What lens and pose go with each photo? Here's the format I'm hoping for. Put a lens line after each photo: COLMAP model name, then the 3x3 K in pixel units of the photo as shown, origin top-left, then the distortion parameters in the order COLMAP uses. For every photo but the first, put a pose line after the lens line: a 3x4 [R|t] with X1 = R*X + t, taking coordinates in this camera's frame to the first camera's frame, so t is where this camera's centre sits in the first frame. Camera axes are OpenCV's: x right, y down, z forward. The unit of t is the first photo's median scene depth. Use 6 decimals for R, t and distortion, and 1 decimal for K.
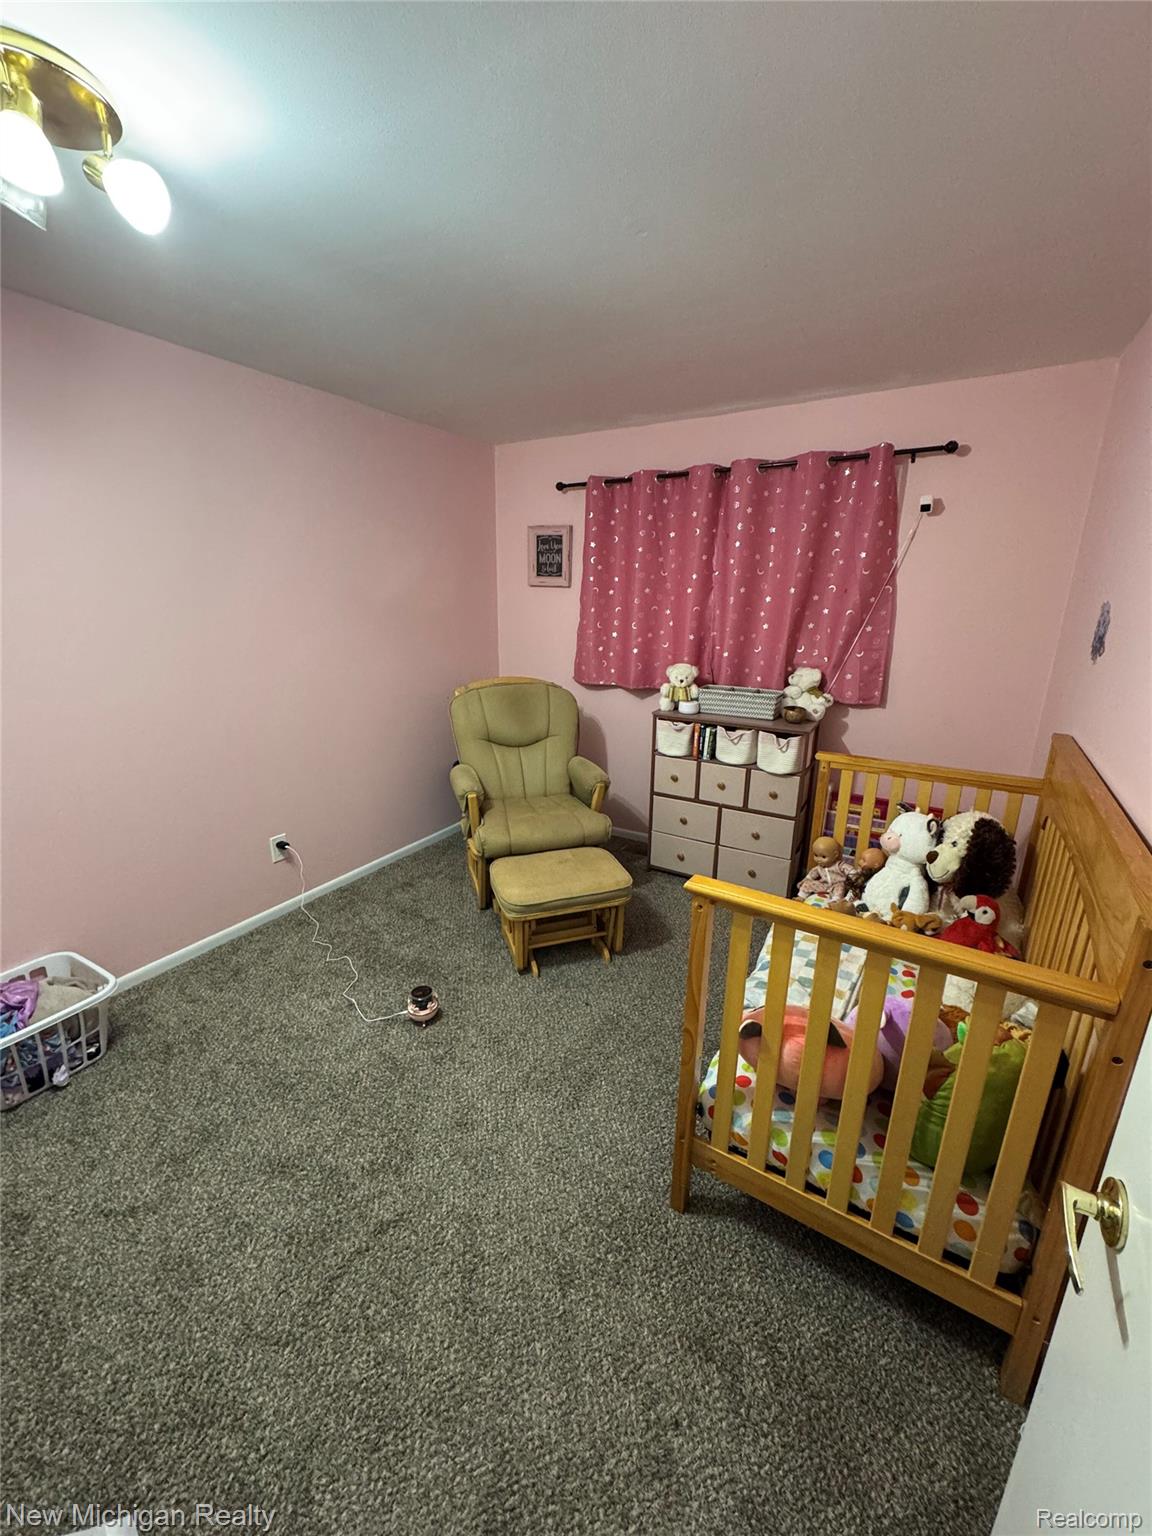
lens RADIAL K [[609.8, 0, 577.5], [0, 609.8, 766.6], [0, 0, 1]] dist [-0.002348, -0.000516]
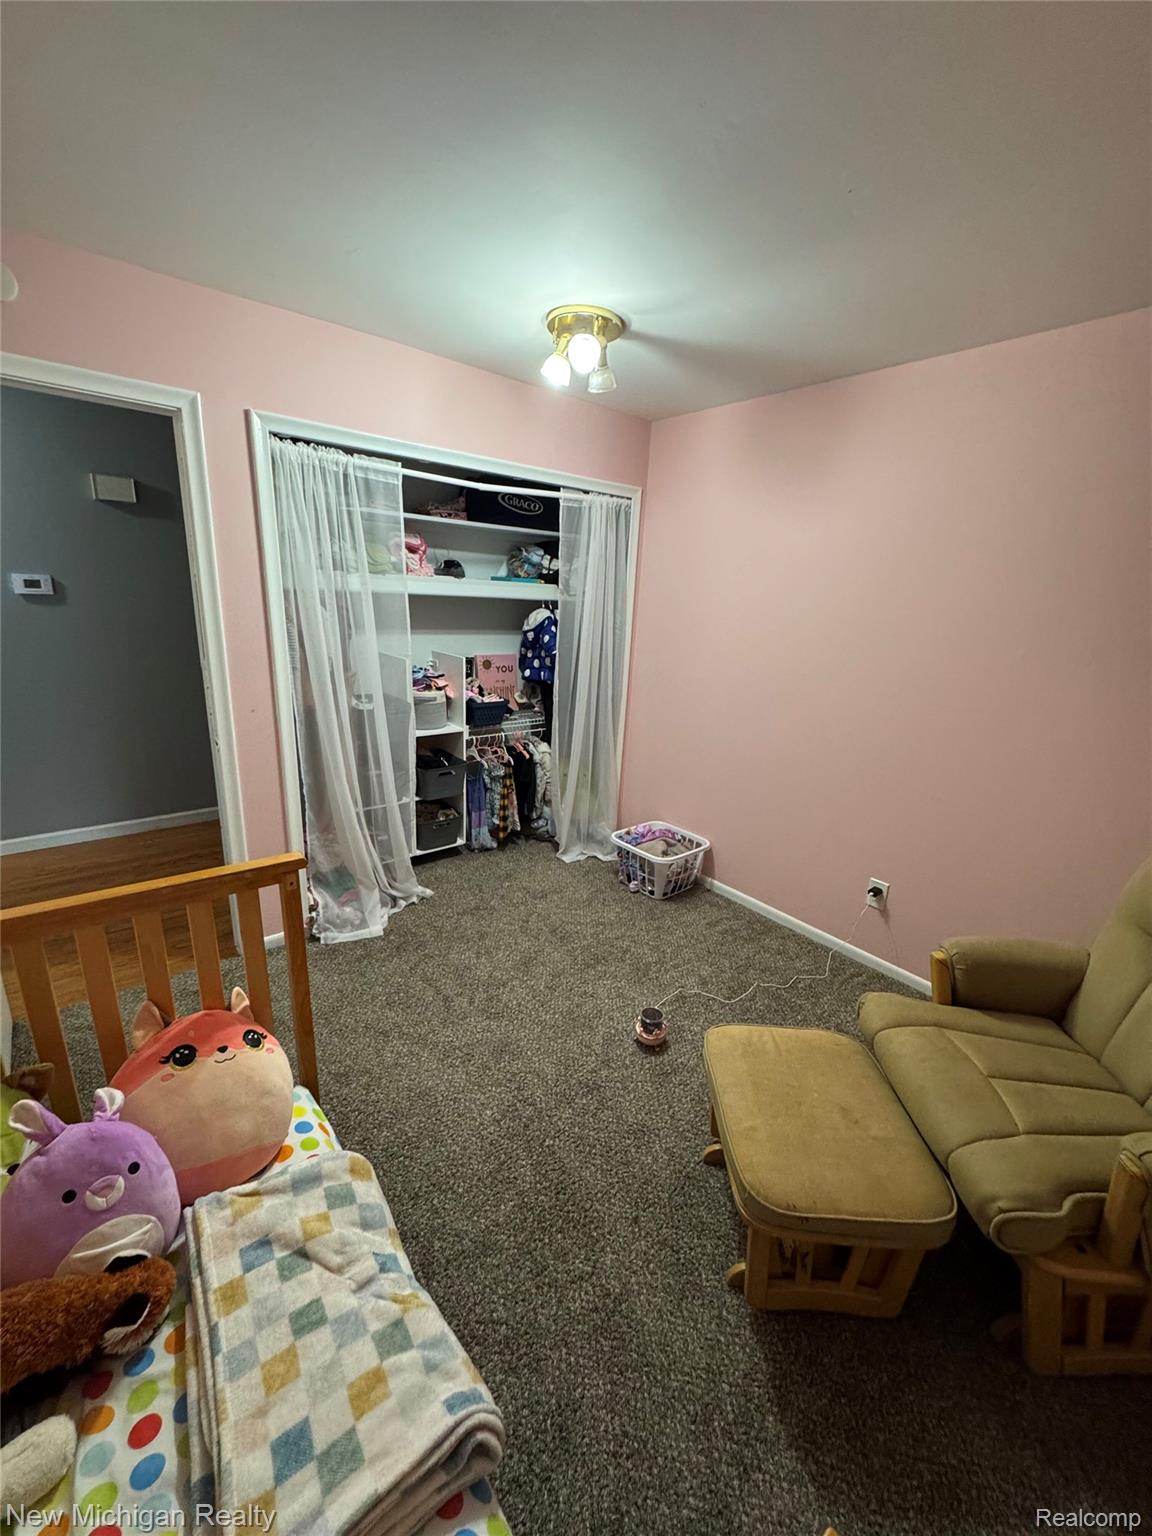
lens RADIAL K [[609.8, 0, 579.1], [0, 609.8, 772.7], [0, 0, 1]] dist [-0.002348, -0.000516]
pose [[-0.348935, 0.231470, -0.908111, 0.600882], [-0.306660, 0.887466, 0.344040, -0.274188], [0.885553, 0.398529, -0.238685, 1.040278]]
